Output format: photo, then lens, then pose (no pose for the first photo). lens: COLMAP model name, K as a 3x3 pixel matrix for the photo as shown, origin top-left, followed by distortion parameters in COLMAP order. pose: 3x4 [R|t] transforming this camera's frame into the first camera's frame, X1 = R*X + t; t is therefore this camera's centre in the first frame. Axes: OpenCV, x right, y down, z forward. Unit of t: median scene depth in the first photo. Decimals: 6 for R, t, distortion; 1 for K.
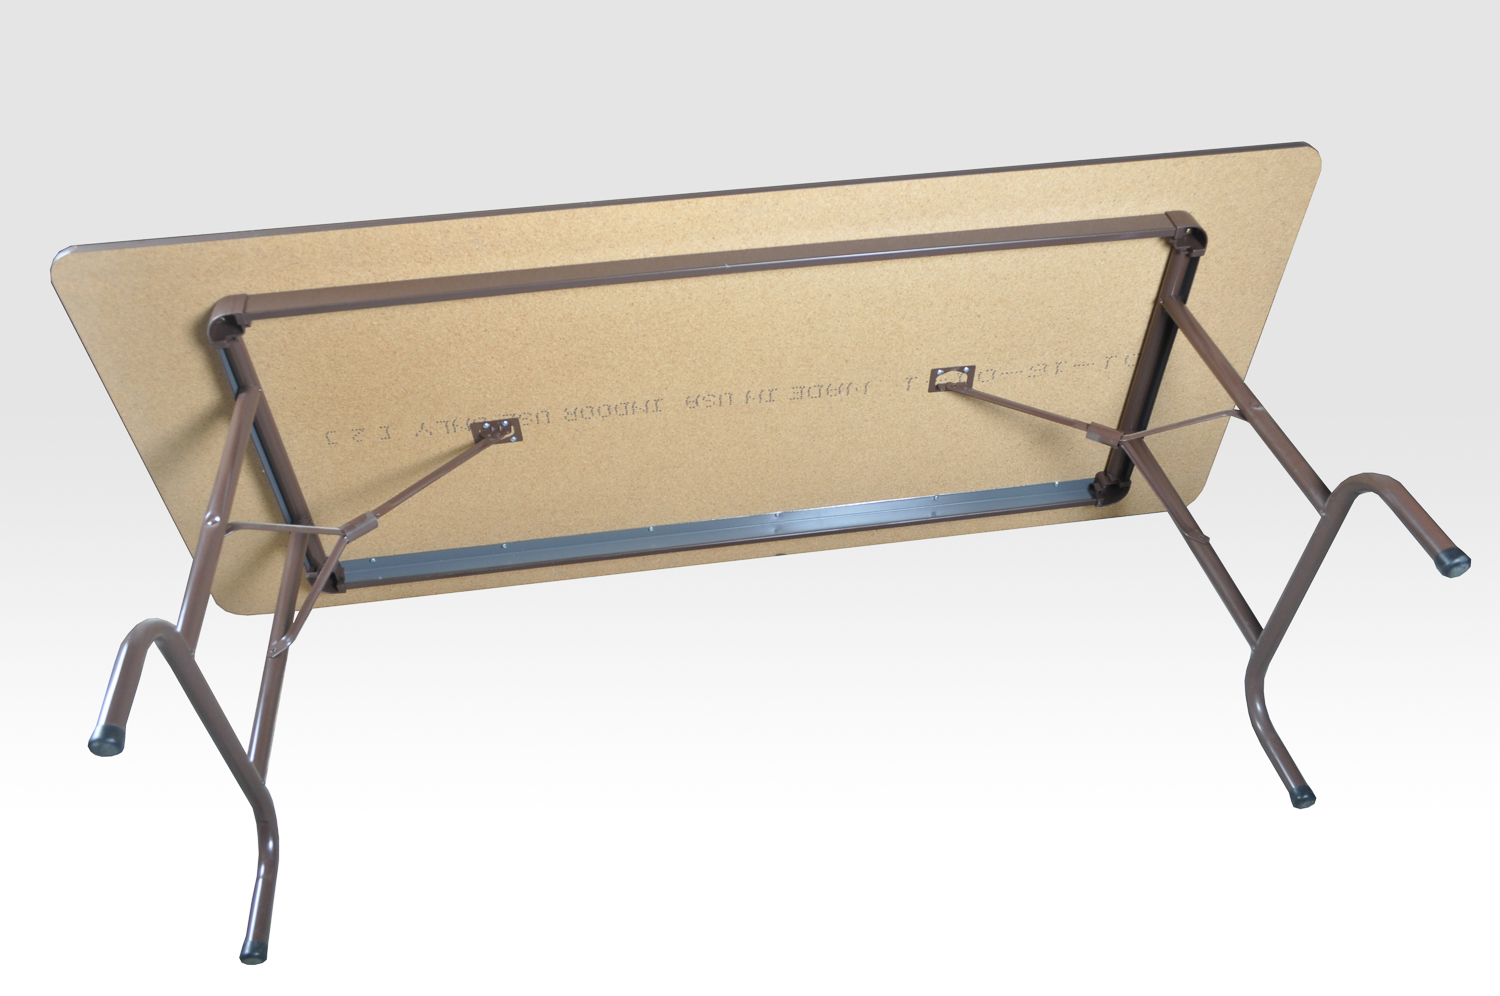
lens RADIAL K [[1148.9, 0, 747.7], [0, 1148.9, 493.4], [0, 0, 1]] dist [0.003524, 0.004795]
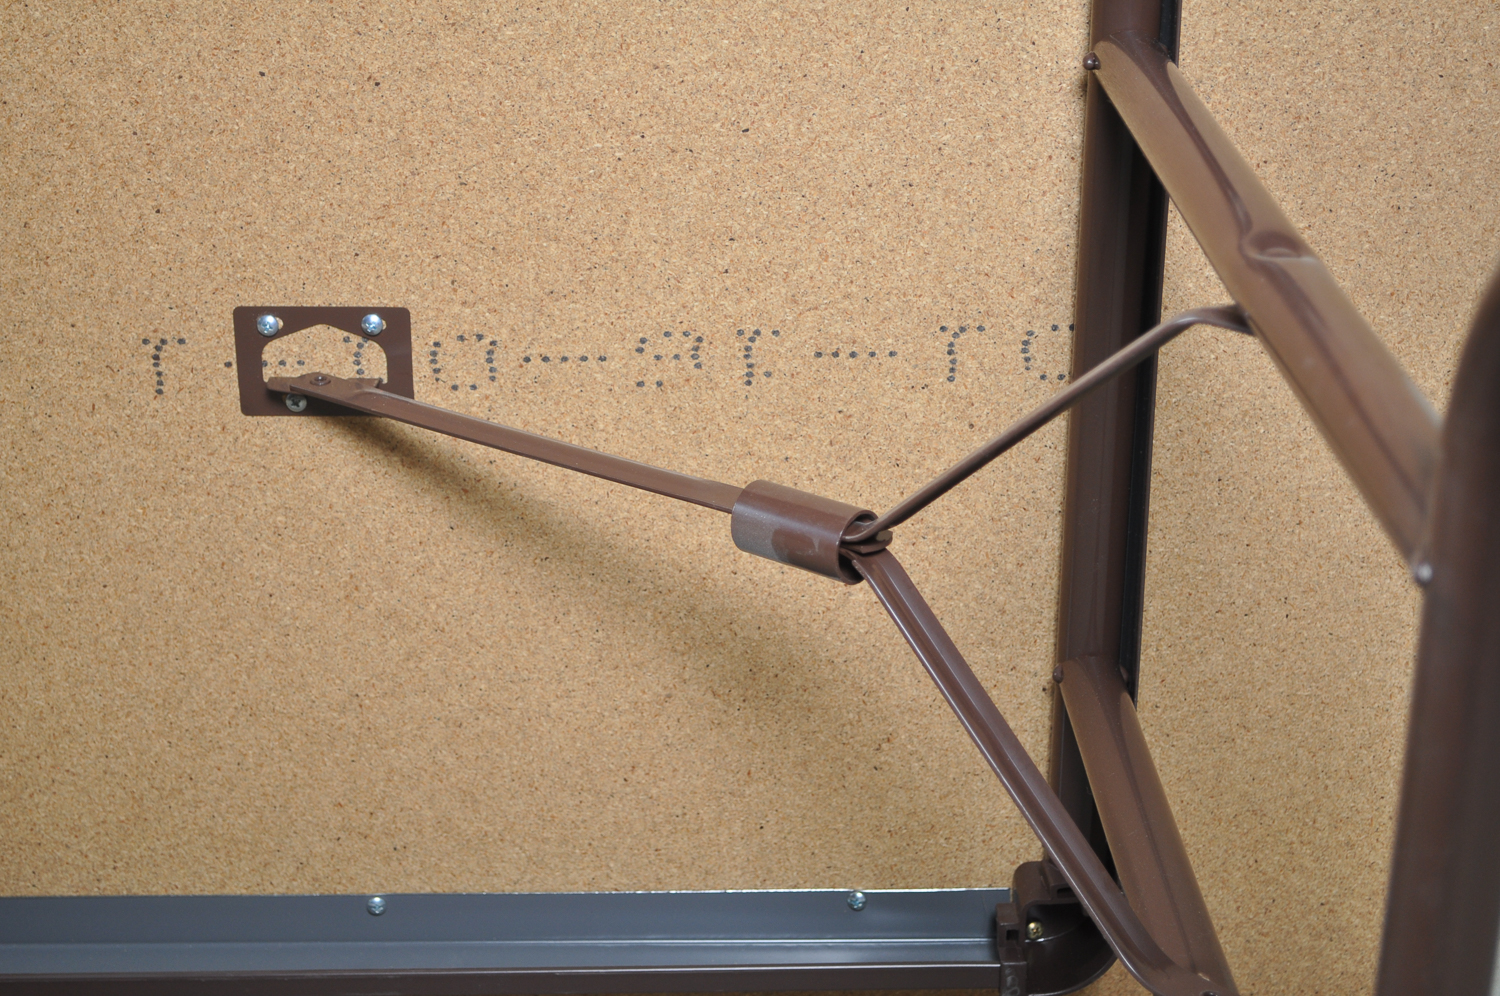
lens RADIAL K [[2522.4, 0, 751.7], [0, 2522.4, 497.2], [0, 0, 1]] dist [-0.015574, 0.000000]
pose [[0.989080, 0.055548, -0.136513, 0.353662], [-0.099616, 0.934605, -0.341453, 0.114578], [0.108619, 0.351323, 0.929932, 0.492152]]
